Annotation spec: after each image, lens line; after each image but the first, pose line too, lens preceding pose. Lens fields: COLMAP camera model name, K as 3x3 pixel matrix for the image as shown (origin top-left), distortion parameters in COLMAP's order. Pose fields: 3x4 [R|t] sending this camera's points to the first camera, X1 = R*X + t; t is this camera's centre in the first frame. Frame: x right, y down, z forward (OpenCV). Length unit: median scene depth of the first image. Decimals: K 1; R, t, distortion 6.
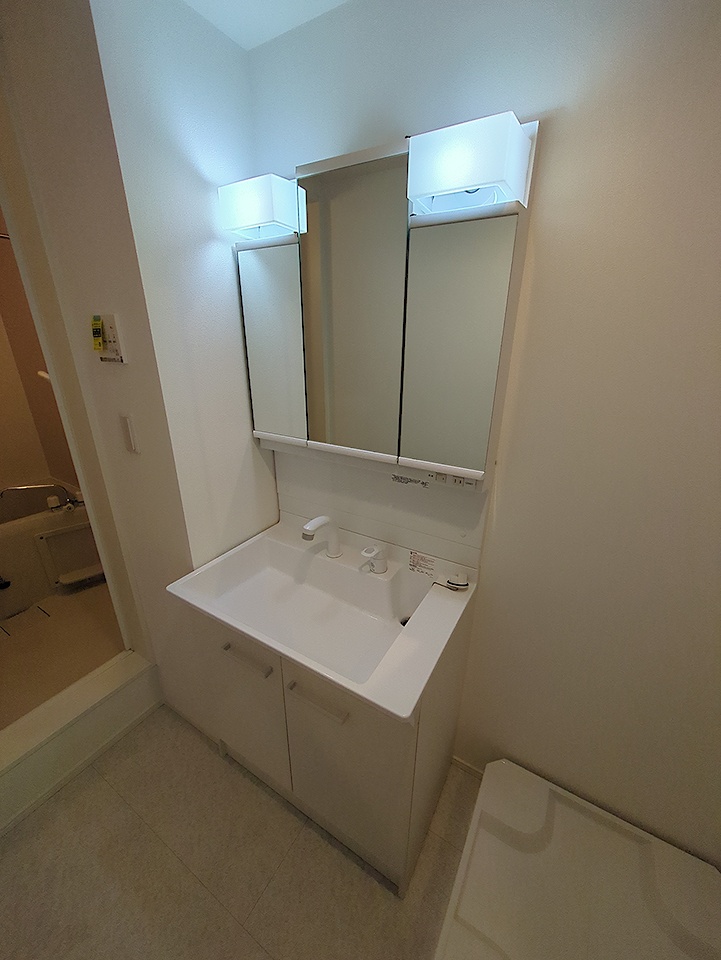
lens RADIAL K [[377.6, 0, 357.8], [0, 377.6, 480.0], [0, 0, 1]] dist [-0.000246, -0.000185]
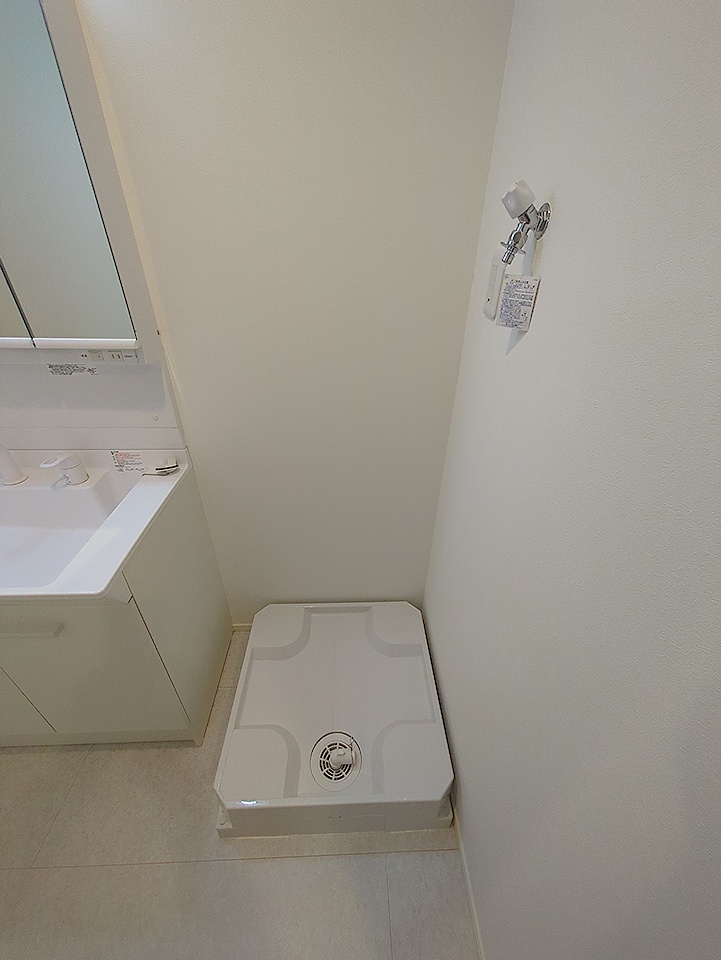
lens RADIAL K [[377.6, 0, 359.9], [0, 377.6, 481.2], [0, 0, 1]] dist [-0.000246, -0.000185]
pose [[0.835524, -0.287967, 0.467947, 0.212612], [0.185935, 0.949597, 0.252378, 0.150456], [-0.517037, -0.123861, 0.846954, -0.114264]]
